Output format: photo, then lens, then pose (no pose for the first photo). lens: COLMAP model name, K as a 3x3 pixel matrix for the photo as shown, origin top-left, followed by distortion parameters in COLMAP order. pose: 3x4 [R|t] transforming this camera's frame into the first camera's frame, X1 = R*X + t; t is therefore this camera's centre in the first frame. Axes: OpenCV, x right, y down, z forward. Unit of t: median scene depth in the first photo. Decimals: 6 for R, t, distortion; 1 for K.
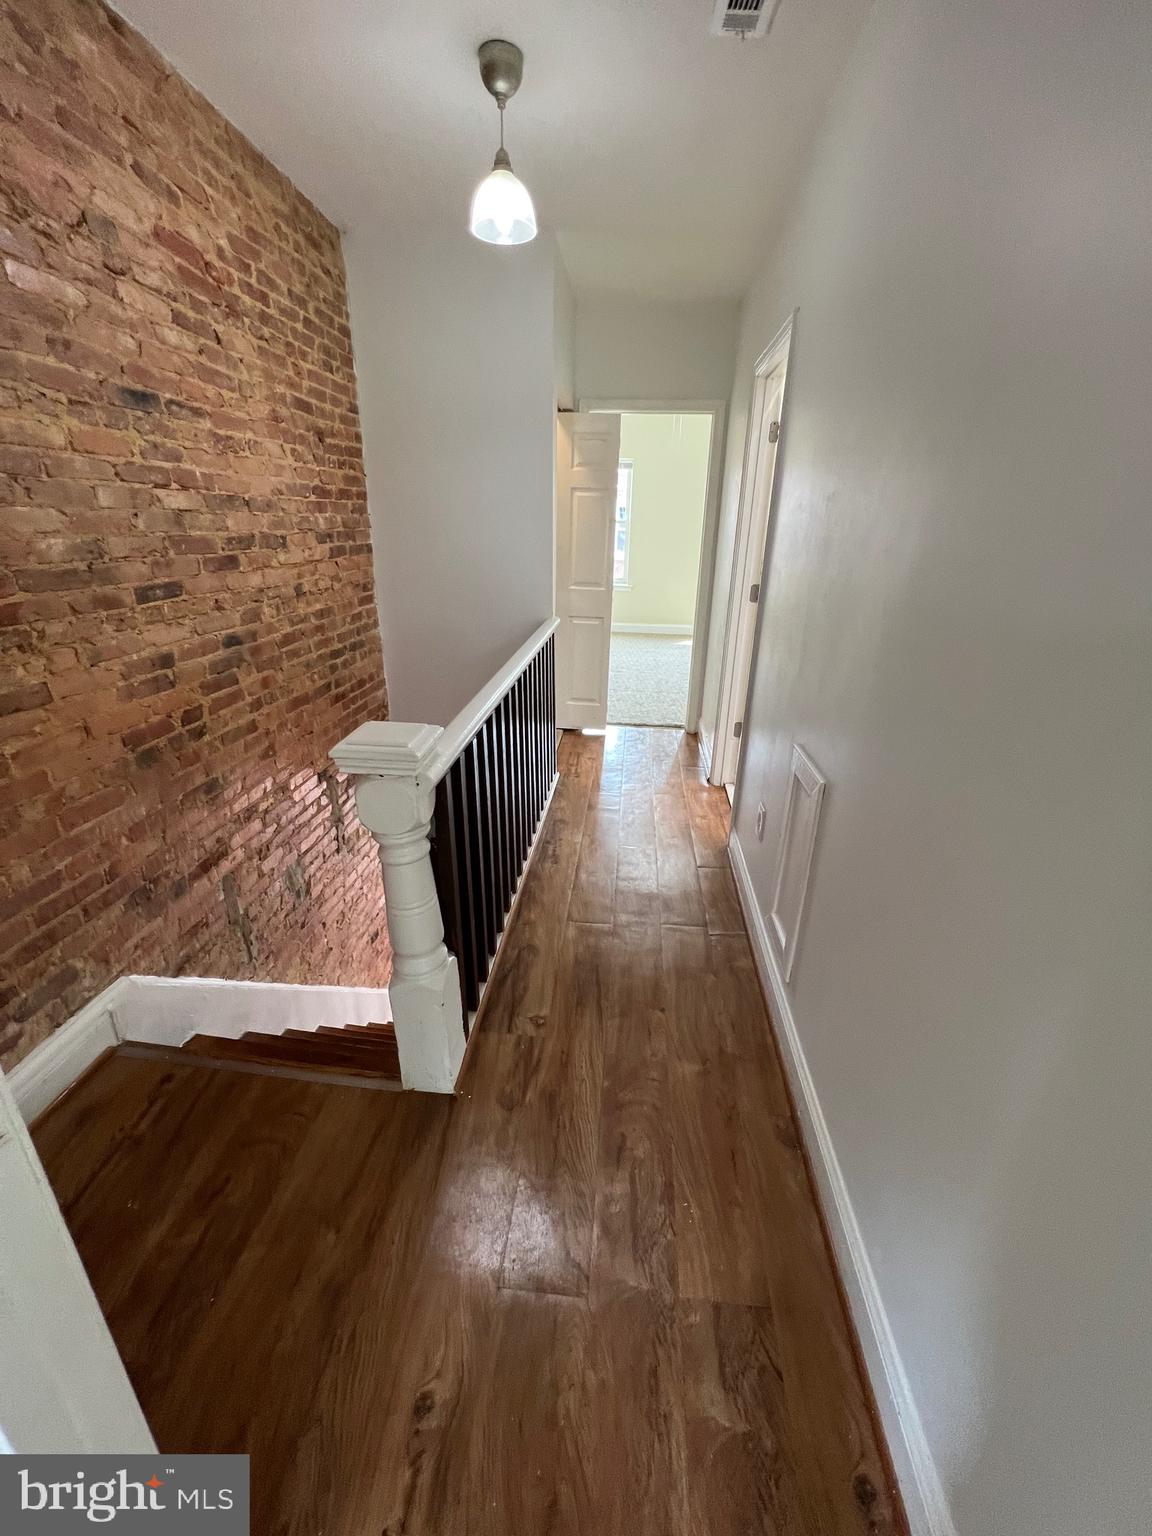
lens RADIAL K [[616.7, 0, 571.9], [0, 616.7, 769.2], [0, 0, 1]] dist [-0.004616, 0.001027]
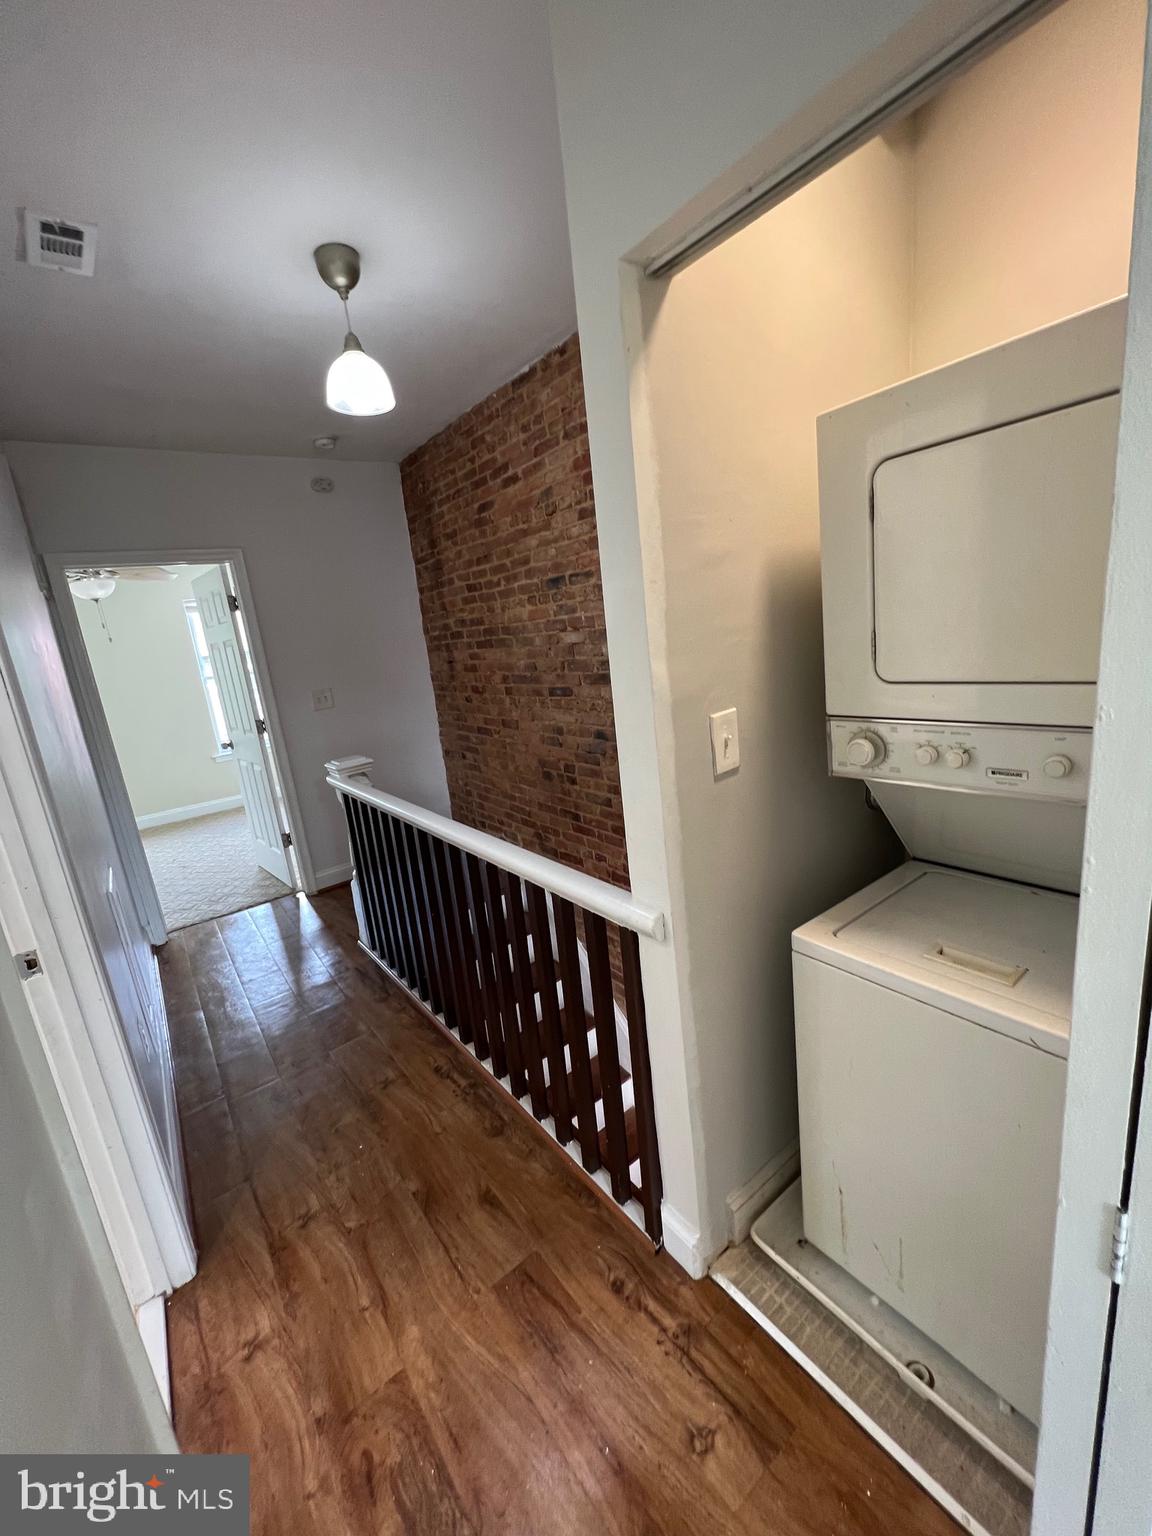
lens RADIAL K [[616.7, 0, 576.4], [0, 616.7, 768.1], [0, 0, 1]] dist [-0.004616, 0.001027]
pose [[-0.732116, 0.215827, -0.646084, 0.415900], [-0.159565, 0.867751, 0.470689, -0.905384], [0.662227, 0.447691, -0.600856, 2.135524]]
